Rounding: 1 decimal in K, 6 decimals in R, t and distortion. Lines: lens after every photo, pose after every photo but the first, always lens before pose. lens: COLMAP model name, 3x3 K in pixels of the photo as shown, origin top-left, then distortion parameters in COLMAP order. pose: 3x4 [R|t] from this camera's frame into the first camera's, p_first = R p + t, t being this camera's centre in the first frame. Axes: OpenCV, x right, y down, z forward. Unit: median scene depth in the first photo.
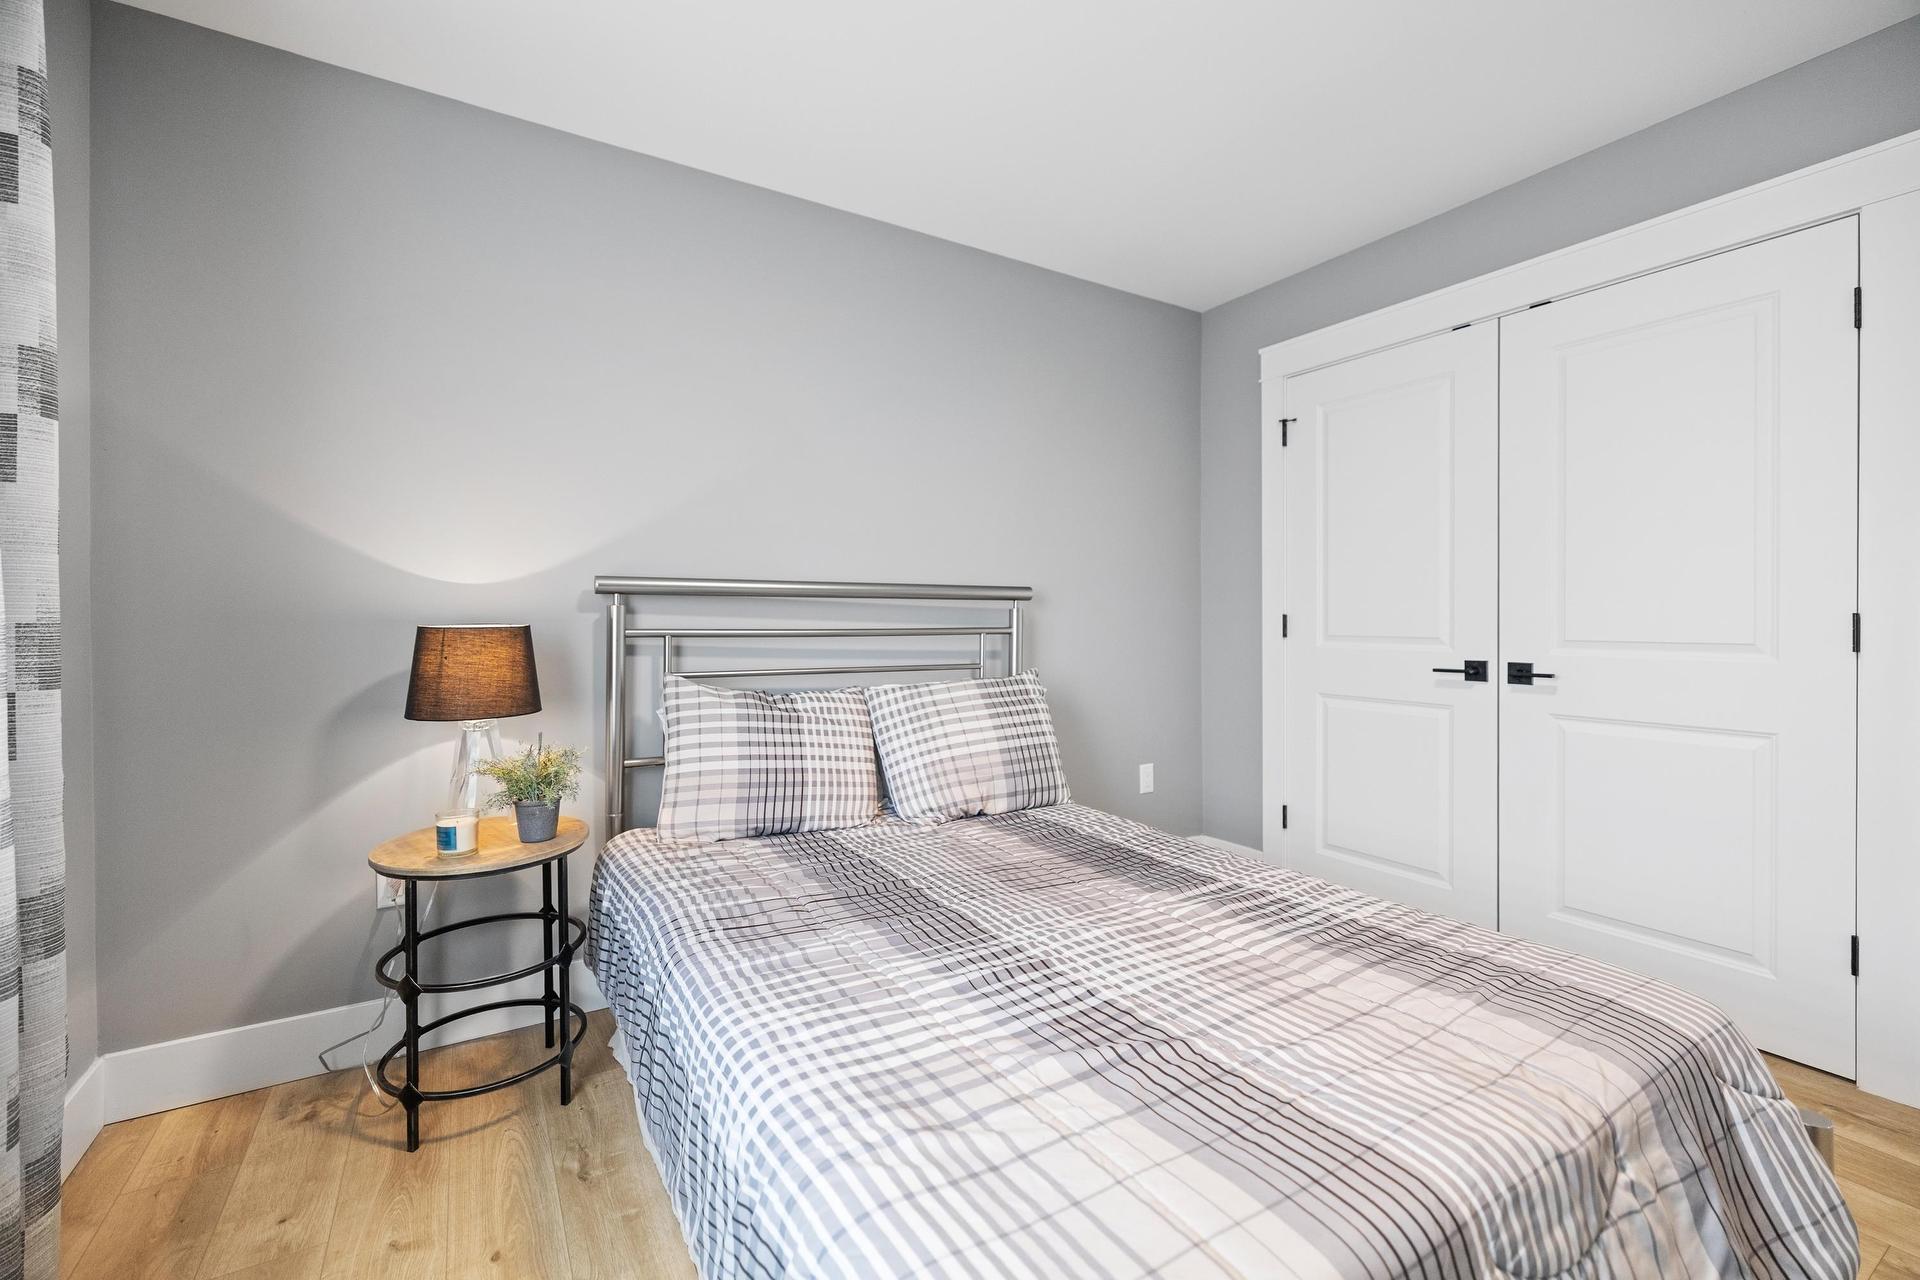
lens RADIAL K [[819.7, 0, 957.9], [0, 819.7, 633.6], [0, 0, 1]] dist [0.000498, 0.001716]
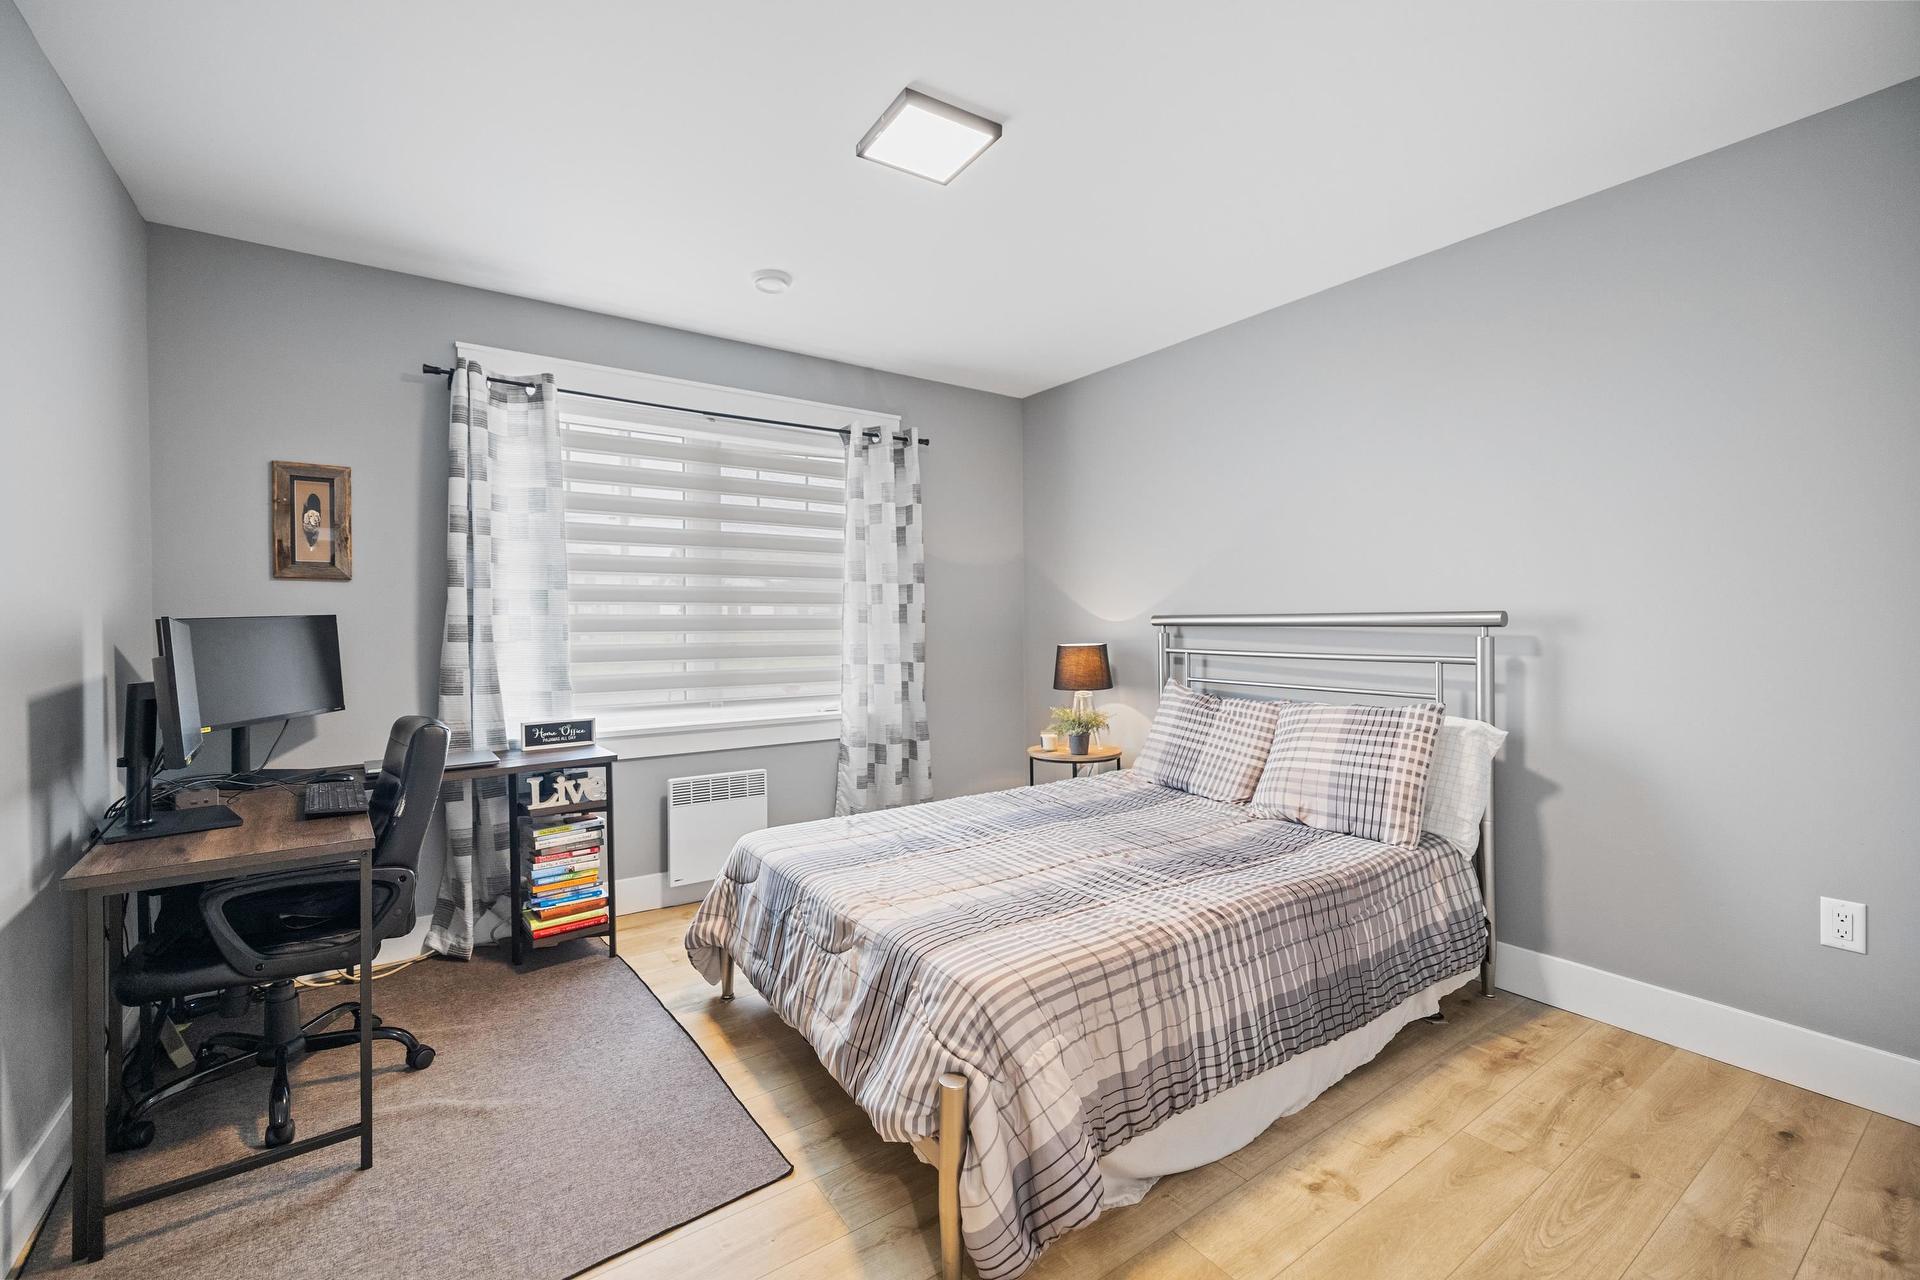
lens RADIAL K [[819.7, 0, 956.3], [0, 819.7, 627.3], [0, 0, 1]] dist [0.000498, 0.001716]
pose [[0.059337, 0.008501, -0.998202, 1.115532], [-0.012806, 0.999888, 0.007755, -0.050522], [0.998156, 0.012323, 0.059439, 0.456554]]
